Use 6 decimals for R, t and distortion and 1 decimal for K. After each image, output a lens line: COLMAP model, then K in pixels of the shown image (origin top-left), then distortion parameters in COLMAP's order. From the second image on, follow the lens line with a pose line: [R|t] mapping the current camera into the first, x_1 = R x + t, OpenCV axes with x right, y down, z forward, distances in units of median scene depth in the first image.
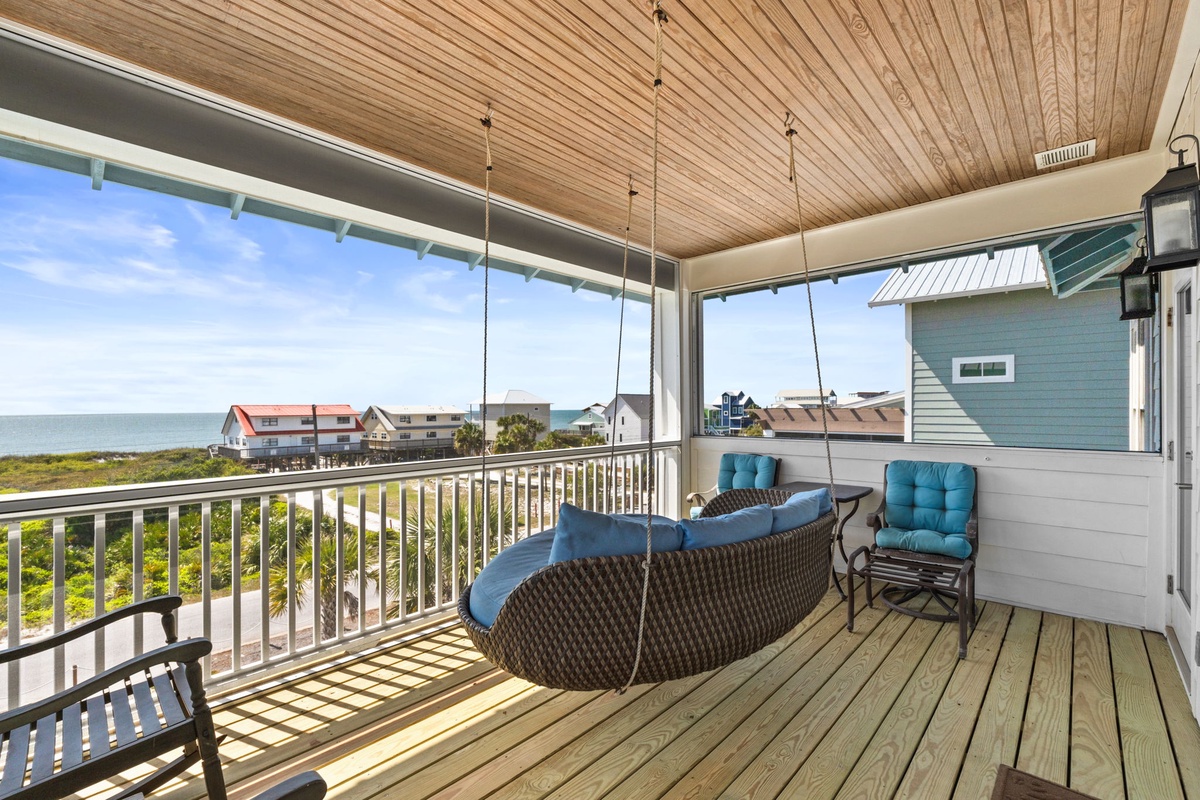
lens RADIAL K [[518.9, 0, 576.7], [0, 518.9, 410.3], [0, 0, 1]] dist [-0.004427, -0.000177]
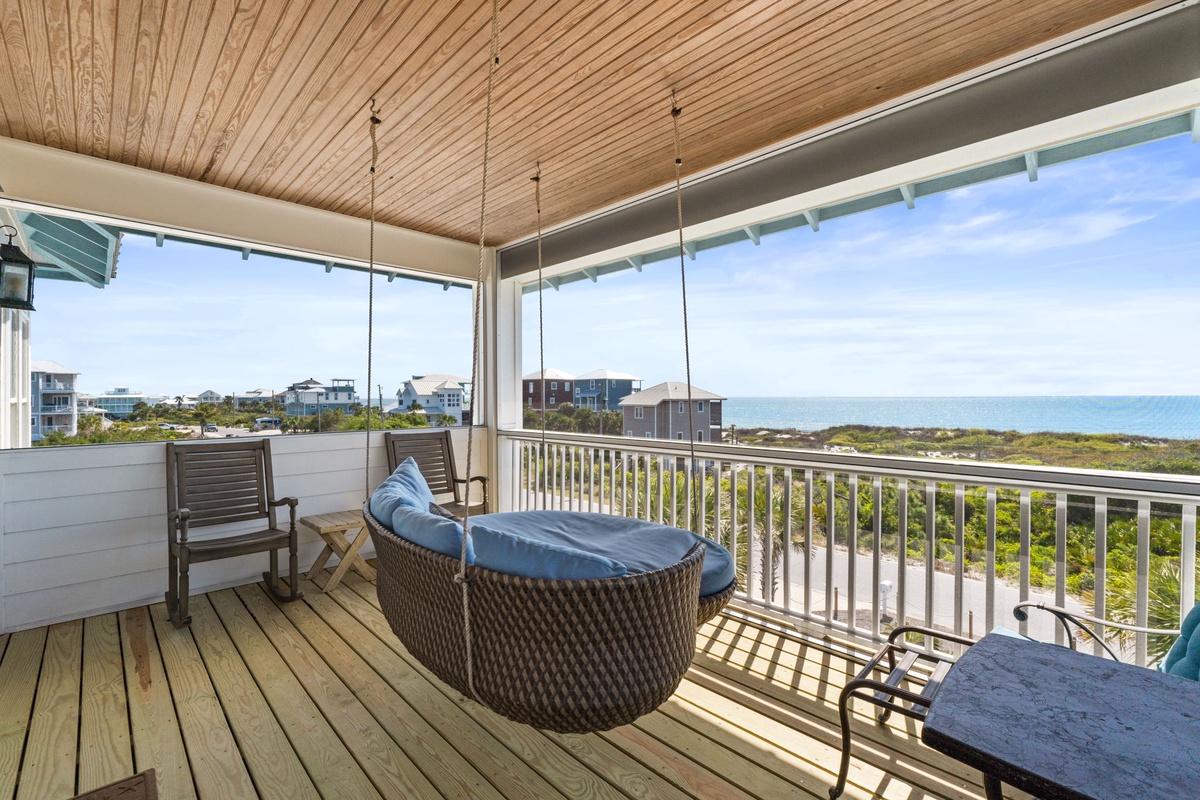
lens RADIAL K [[518.9, 0, 601.3], [0, 518.9, 394.7], [0, 0, 1]] dist [-0.004427, -0.000177]
pose [[-0.015884, 0.003881, -0.999866, 0.422059], [0.003741, 0.999986, 0.003822, -0.005423], [0.999867, -0.003680, -0.015898, 0.437866]]
